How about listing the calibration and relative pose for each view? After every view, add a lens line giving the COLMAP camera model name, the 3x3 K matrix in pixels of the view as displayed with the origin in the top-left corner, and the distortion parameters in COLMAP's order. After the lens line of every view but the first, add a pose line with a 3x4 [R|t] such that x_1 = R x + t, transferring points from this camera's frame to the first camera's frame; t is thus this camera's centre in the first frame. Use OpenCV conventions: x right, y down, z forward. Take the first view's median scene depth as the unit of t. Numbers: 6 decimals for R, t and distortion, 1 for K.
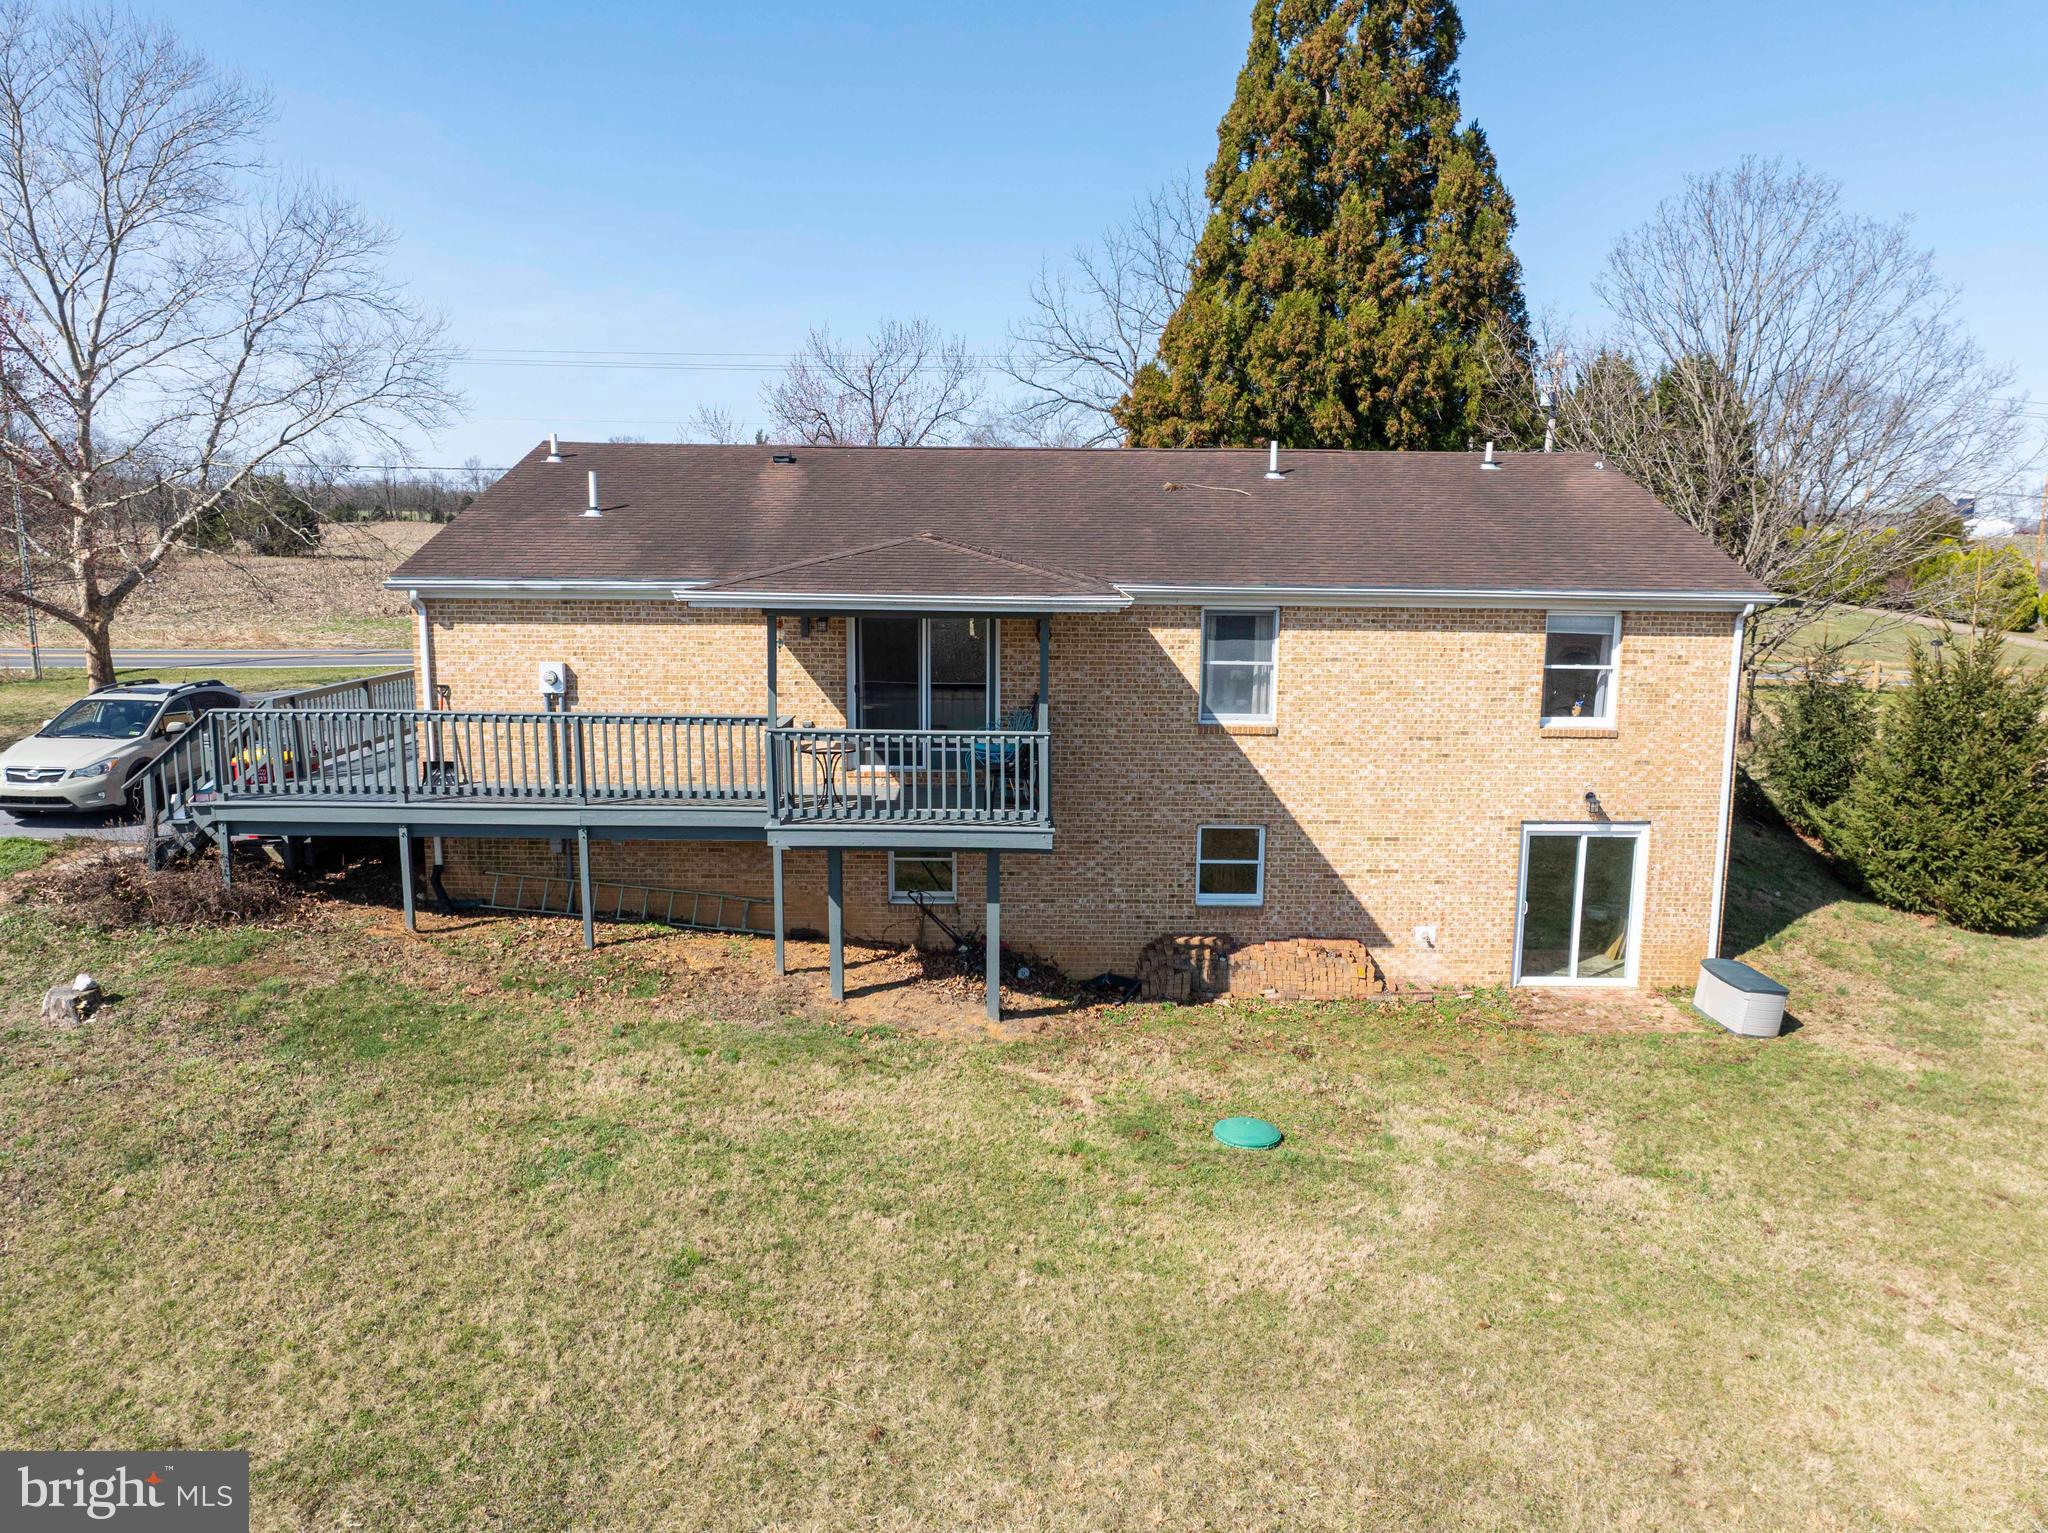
lens RADIAL K [[1428.1, 0, 1023.1], [0, 1428.1, 759.6], [0, 0, 1]] dist [-0.038377, -0.004735]
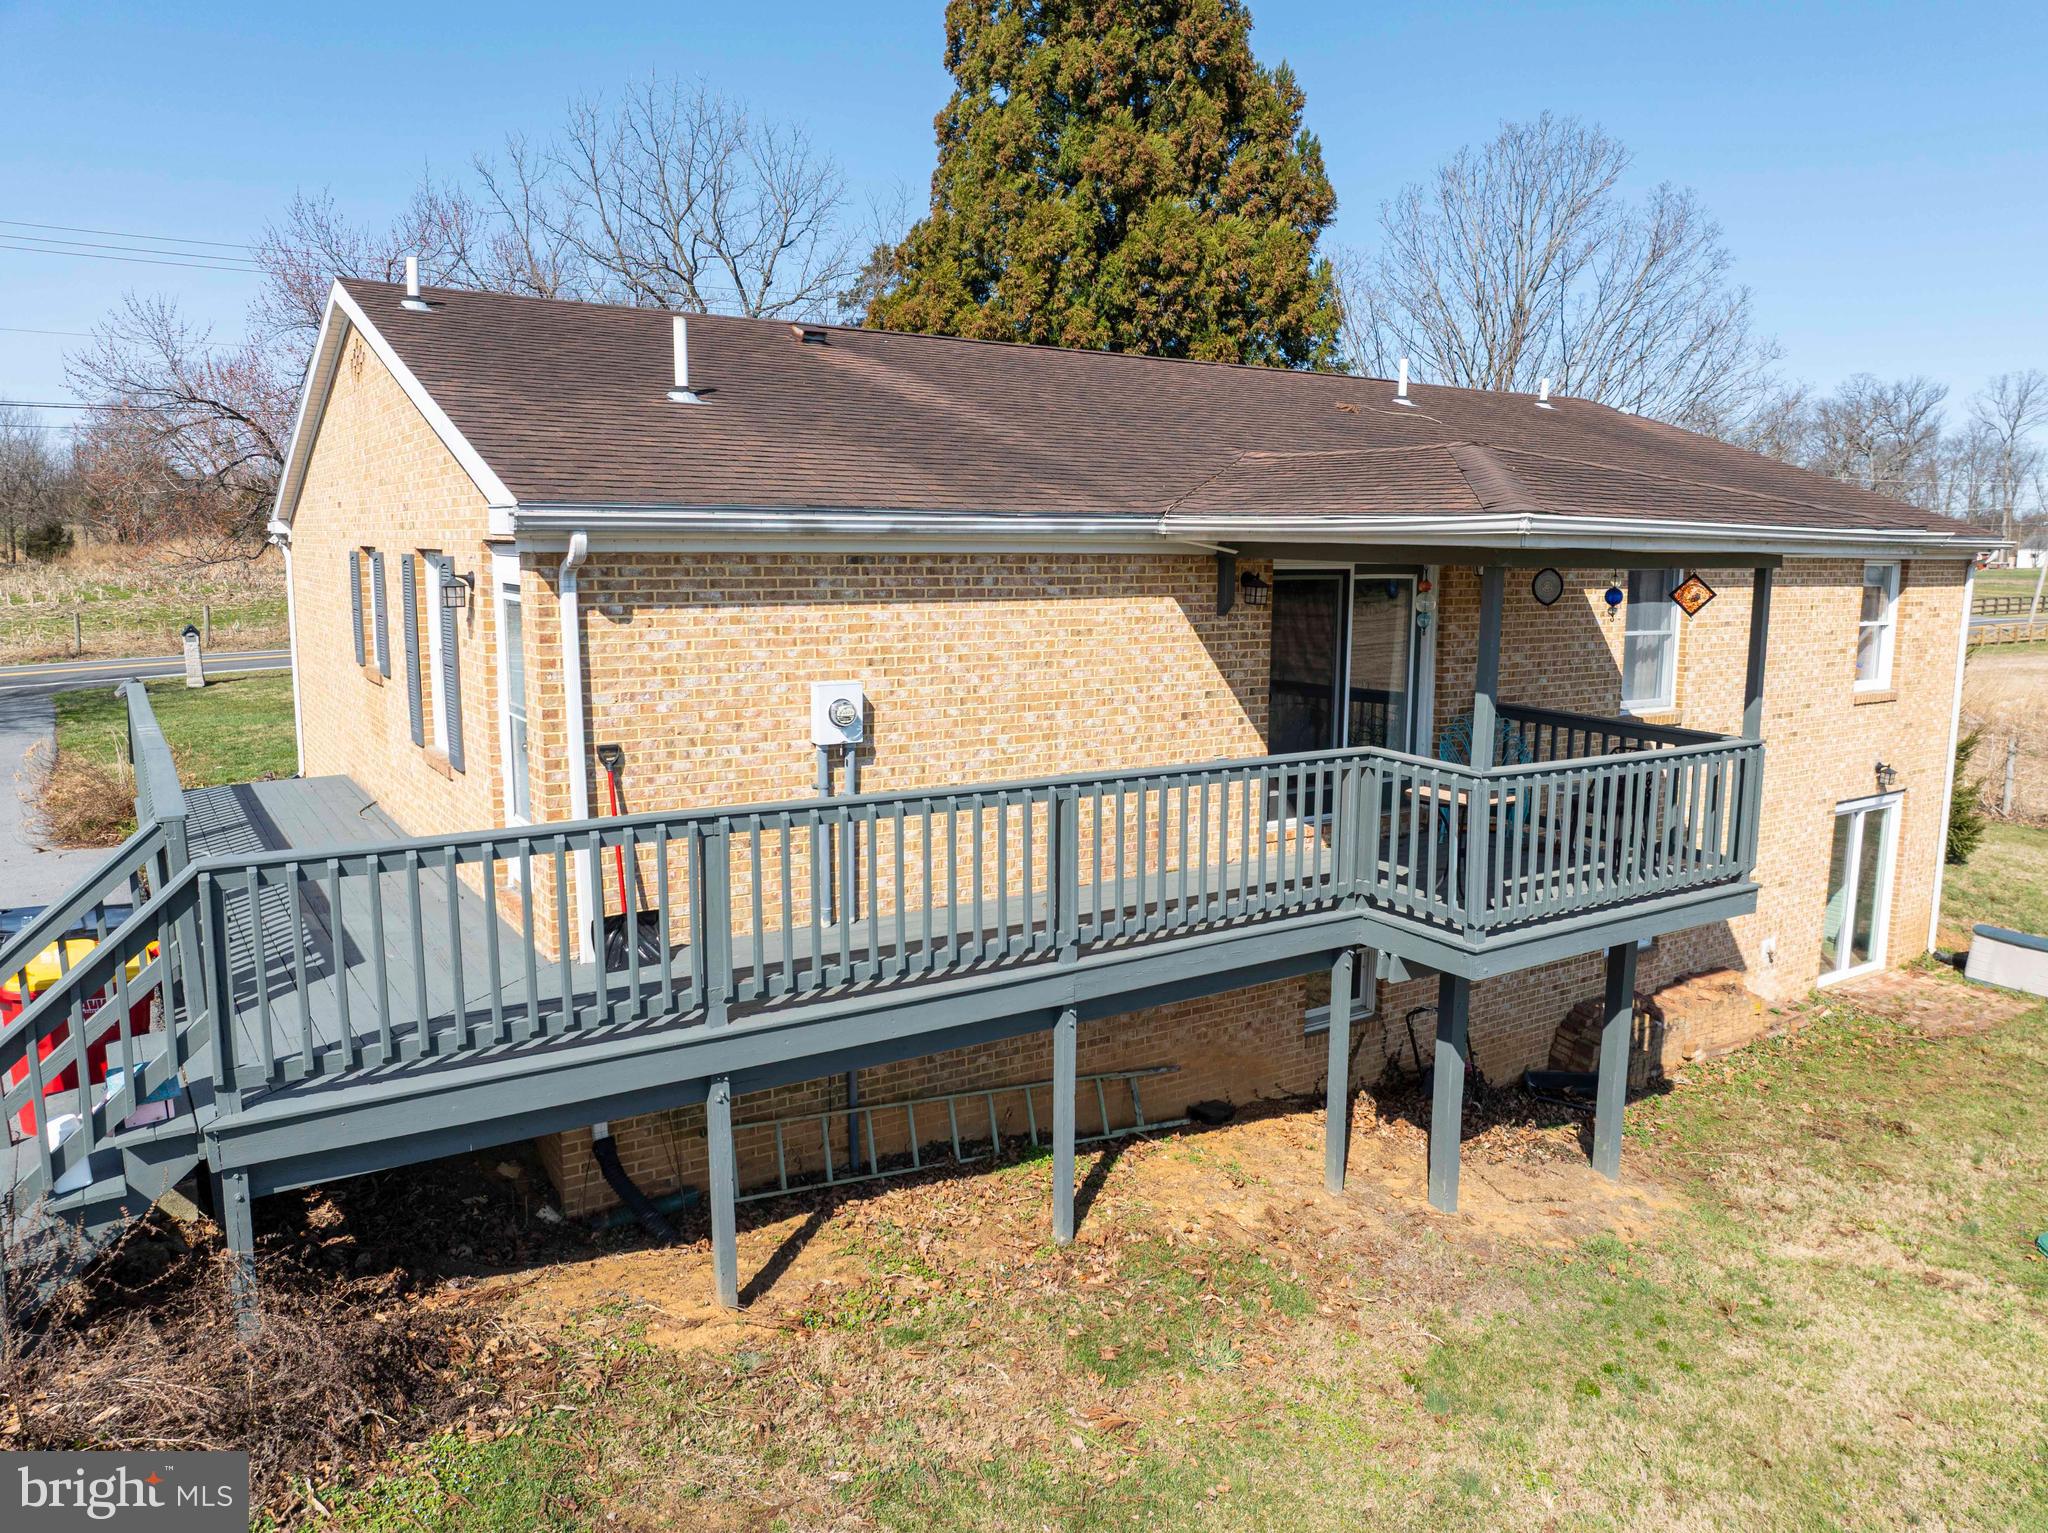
lens RADIAL K [[1428.1, 0, 1023.1], [0, 1428.1, 759.6], [0, 0, 1]] dist [-0.038377, -0.004735]
pose [[0.839989, -0.085589, 0.535811, -0.543556], [0.083839, 0.996095, 0.027679, -0.049893], [-0.536088, 0.021672, 0.843884, 0.549039]]
